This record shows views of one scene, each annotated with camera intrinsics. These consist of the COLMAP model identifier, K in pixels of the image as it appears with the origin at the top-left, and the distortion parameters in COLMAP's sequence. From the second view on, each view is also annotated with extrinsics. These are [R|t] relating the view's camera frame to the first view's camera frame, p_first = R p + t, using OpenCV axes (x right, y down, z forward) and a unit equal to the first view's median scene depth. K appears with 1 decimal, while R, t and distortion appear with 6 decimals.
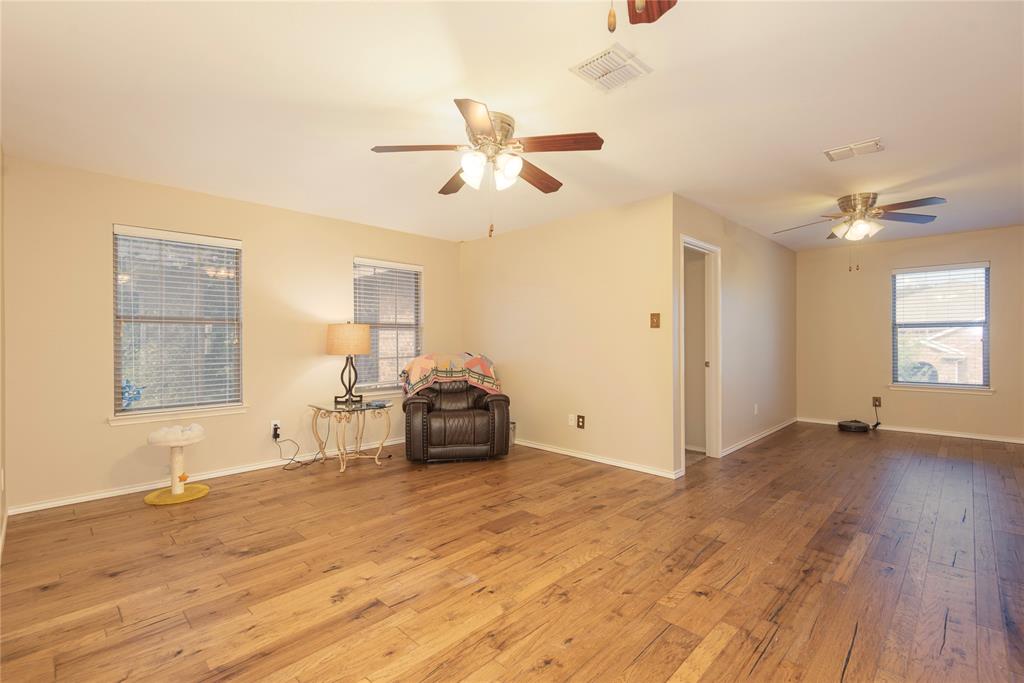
lens RADIAL K [[460.6, 0, 511.1], [0, 460.6, 340.9], [0, 0, 1]] dist [0.022088, -0.012925]
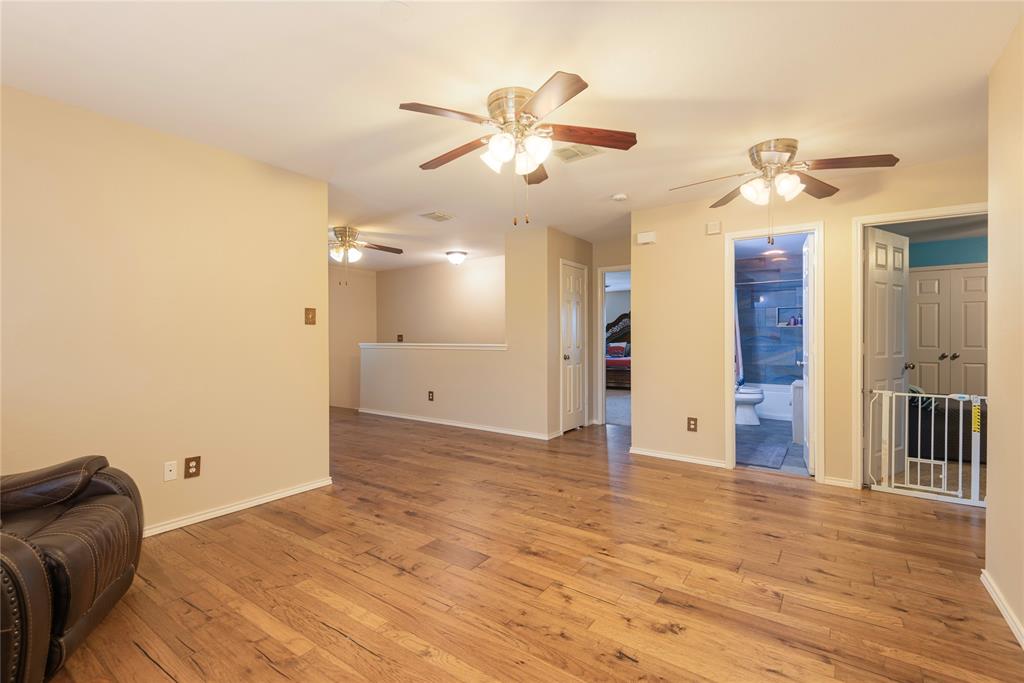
lens RADIAL K [[460.6, 0, 511.1], [0, 460.6, 340.9], [0, 0, 1]] dist [0.022088, -0.012925]
pose [[-0.152440, -0.007078, 0.988287, -0.813448], [0.007303, 0.999939, 0.008288, -0.001612], [-0.988286, 0.008481, -0.152379, 0.979574]]
